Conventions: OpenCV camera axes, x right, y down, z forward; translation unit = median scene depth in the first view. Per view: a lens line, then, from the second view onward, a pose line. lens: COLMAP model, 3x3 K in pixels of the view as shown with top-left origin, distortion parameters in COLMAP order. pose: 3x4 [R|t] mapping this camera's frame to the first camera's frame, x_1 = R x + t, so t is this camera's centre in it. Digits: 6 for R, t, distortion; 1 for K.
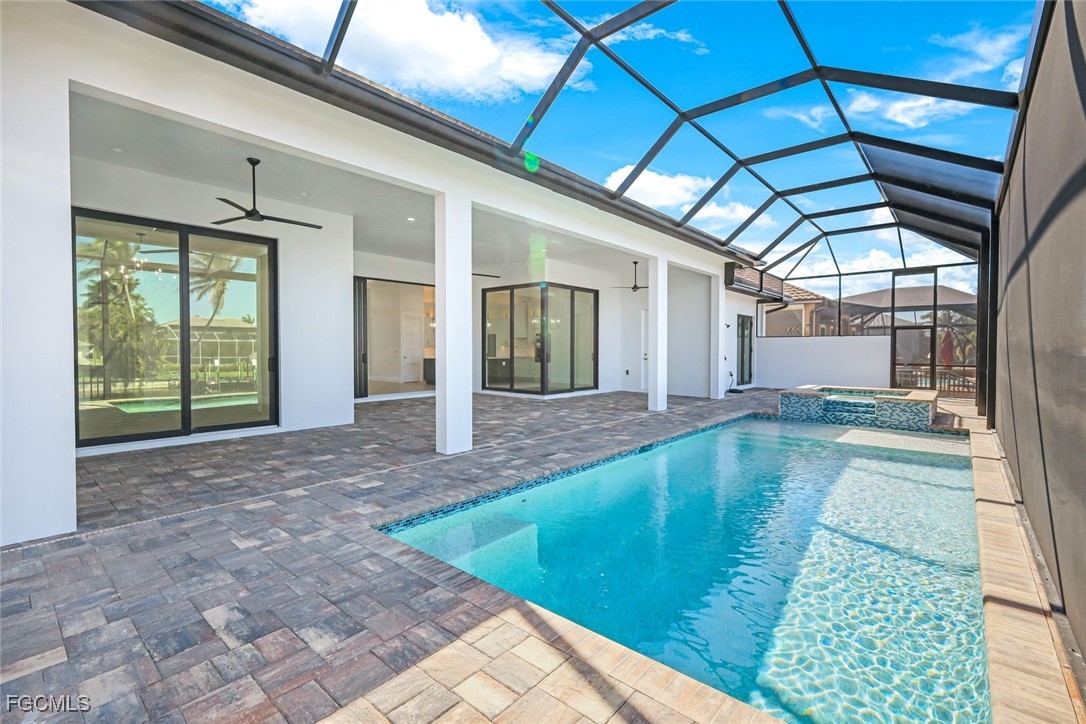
lens RADIAL K [[477.5, 0, 549.3], [0, 477.5, 358.2], [0, 0, 1]] dist [0.006465, -0.000751]
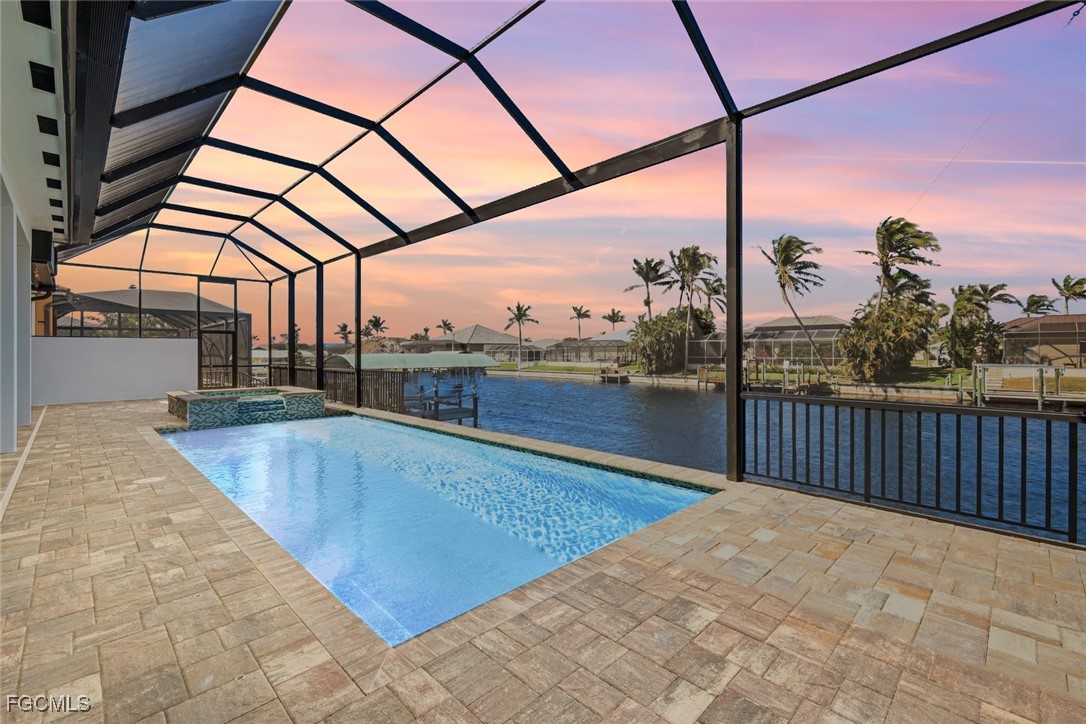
lens RADIAL K [[477.5, 0, 532.1], [0, 477.5, 340.0], [0, 0, 1]] dist [0.006465, -0.000751]
pose [[0.096269, 0.019691, 0.995161, -0.981711], [0.025460, 0.999428, -0.022239, -0.013976], [-0.995030, 0.027478, 0.095713, 0.773103]]
